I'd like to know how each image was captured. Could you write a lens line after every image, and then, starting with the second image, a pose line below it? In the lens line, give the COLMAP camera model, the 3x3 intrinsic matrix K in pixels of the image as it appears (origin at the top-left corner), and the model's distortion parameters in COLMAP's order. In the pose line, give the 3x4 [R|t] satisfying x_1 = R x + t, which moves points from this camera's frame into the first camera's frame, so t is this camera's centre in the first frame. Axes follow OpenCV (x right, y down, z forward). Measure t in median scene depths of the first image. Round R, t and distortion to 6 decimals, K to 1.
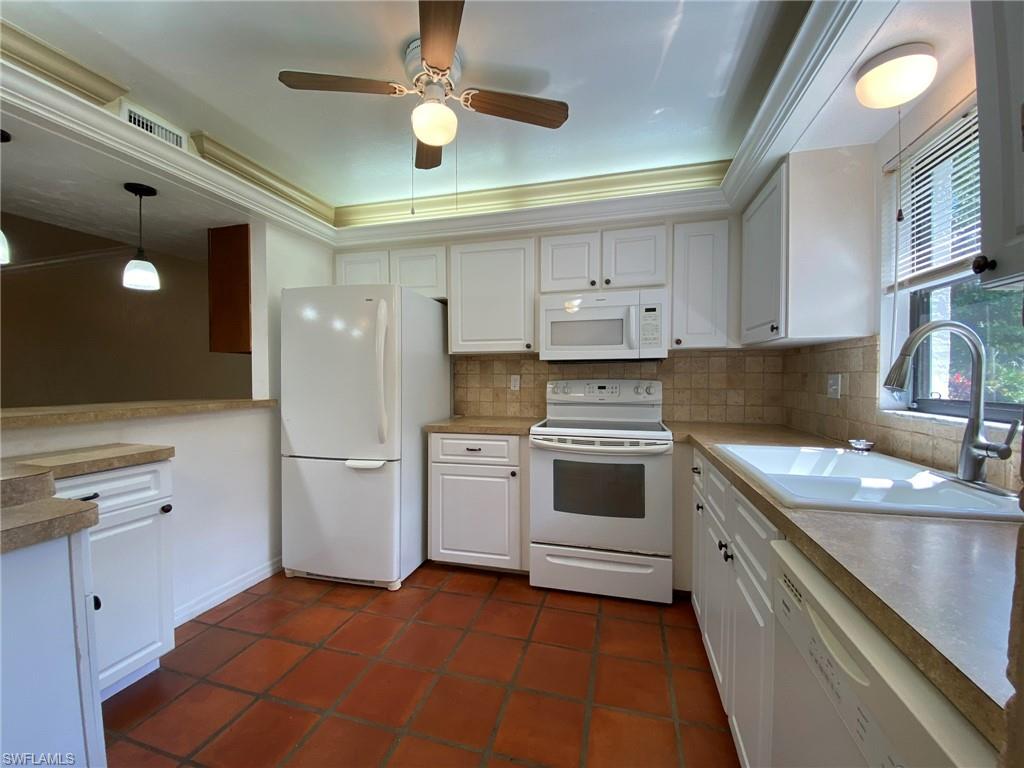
lens RADIAL K [[418.8, 0, 512.6], [0, 418.8, 384.5], [0, 0, 1]] dist [0.015285, -0.000180]
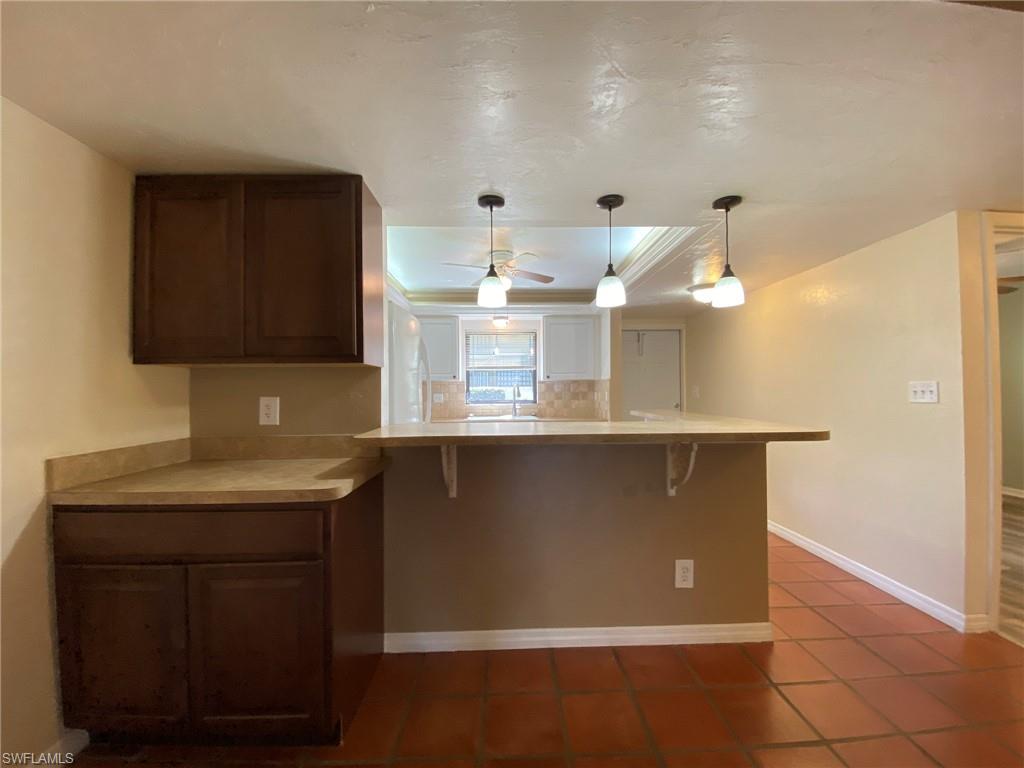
lens RADIAL K [[418.8, 0, 509.7], [0, 418.8, 381.1], [0, 0, 1]] dist [0.015285, -0.000180]
pose [[-0.284902, 0.023044, 0.958280, -1.553395], [0.022655, 0.999594, -0.017302, -0.036677], [-0.958289, 0.016780, -0.285308, 1.074468]]
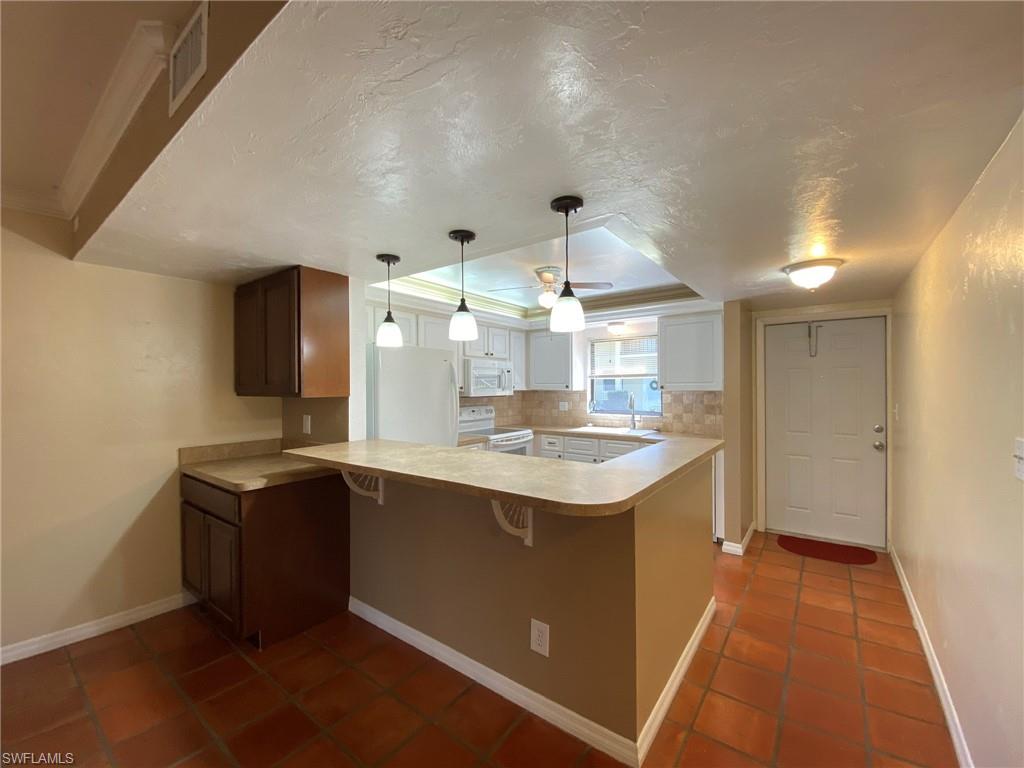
lens RADIAL K [[418.8, 0, 506.8], [0, 418.8, 386.1], [0, 0, 1]] dist [0.015285, -0.000180]
pose [[0.380173, -0.004473, 0.924904, -1.542648], [0.021443, 0.999762, -0.003979, -0.100525], [-0.924667, 0.021345, 0.380179, 0.246067]]
